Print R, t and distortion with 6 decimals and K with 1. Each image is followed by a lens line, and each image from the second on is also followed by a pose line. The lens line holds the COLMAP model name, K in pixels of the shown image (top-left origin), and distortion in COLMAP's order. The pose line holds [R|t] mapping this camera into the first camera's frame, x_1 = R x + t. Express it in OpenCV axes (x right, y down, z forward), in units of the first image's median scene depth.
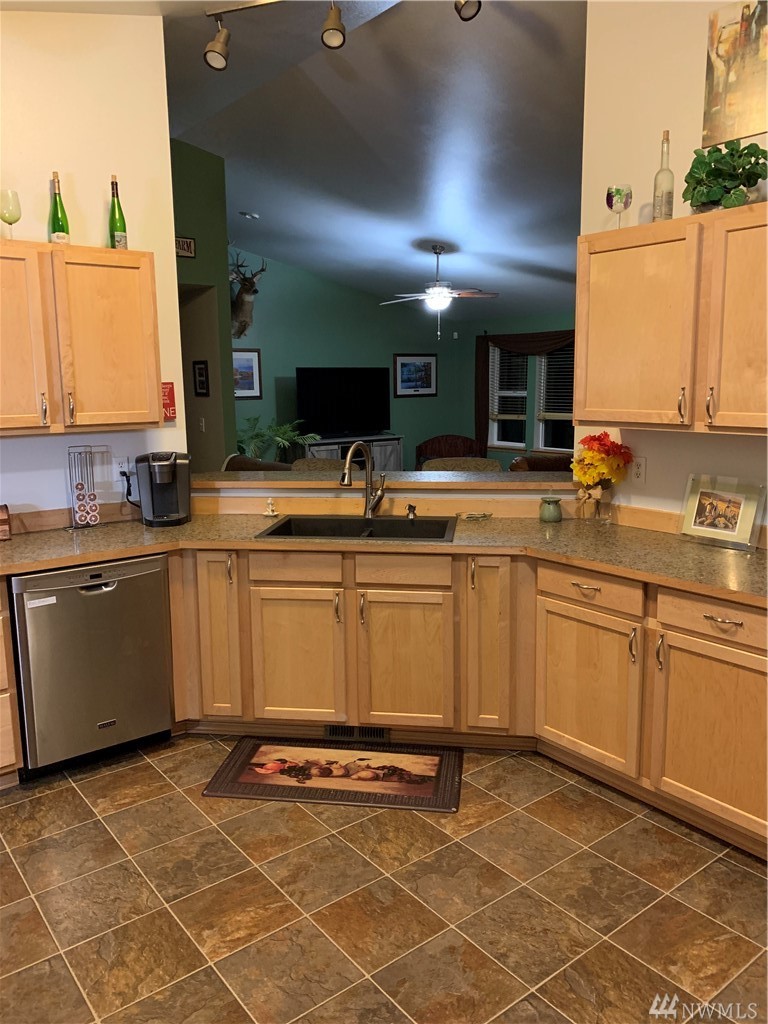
lens RADIAL K [[783.4, 0, 382.1], [0, 783.4, 512.3], [0, 0, 1]] dist [0.016157, -0.001949]
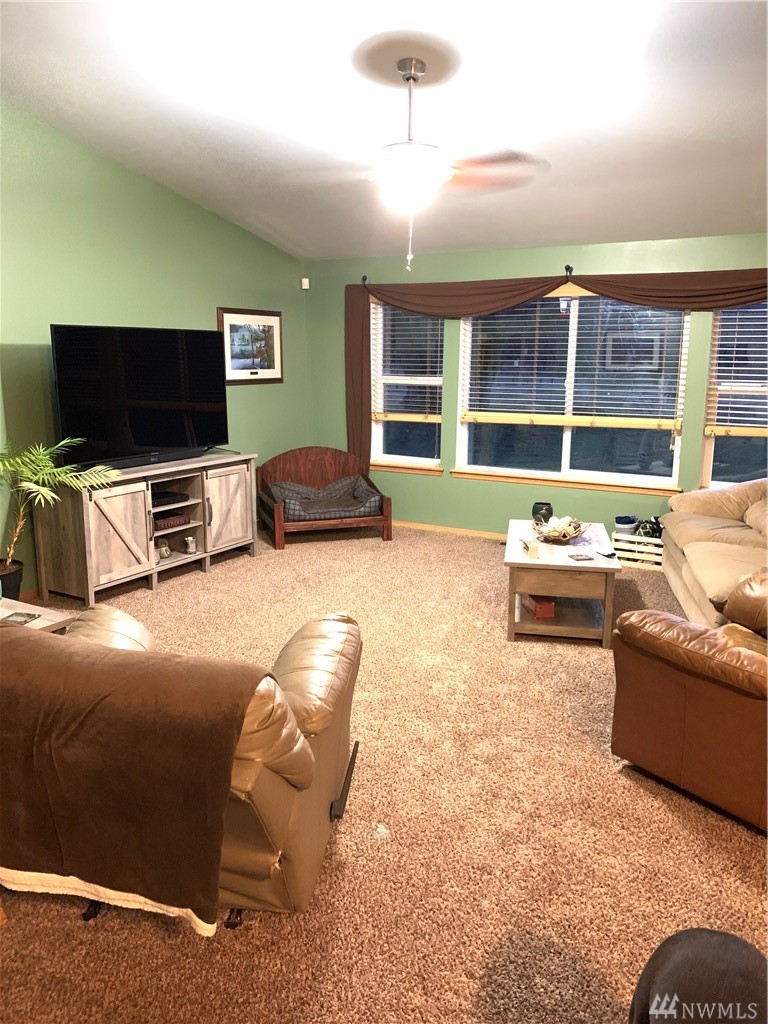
lens RADIAL K [[783.4, 0, 388.9], [0, 783.4, 510.5], [0, 0, 1]] dist [0.016157, -0.001949]
pose [[0.922731, -0.055771, 0.381387, -0.095489], [0.043524, 0.998224, 0.040669, -0.073291], [-0.382978, -0.020927, 0.923520, 0.423853]]
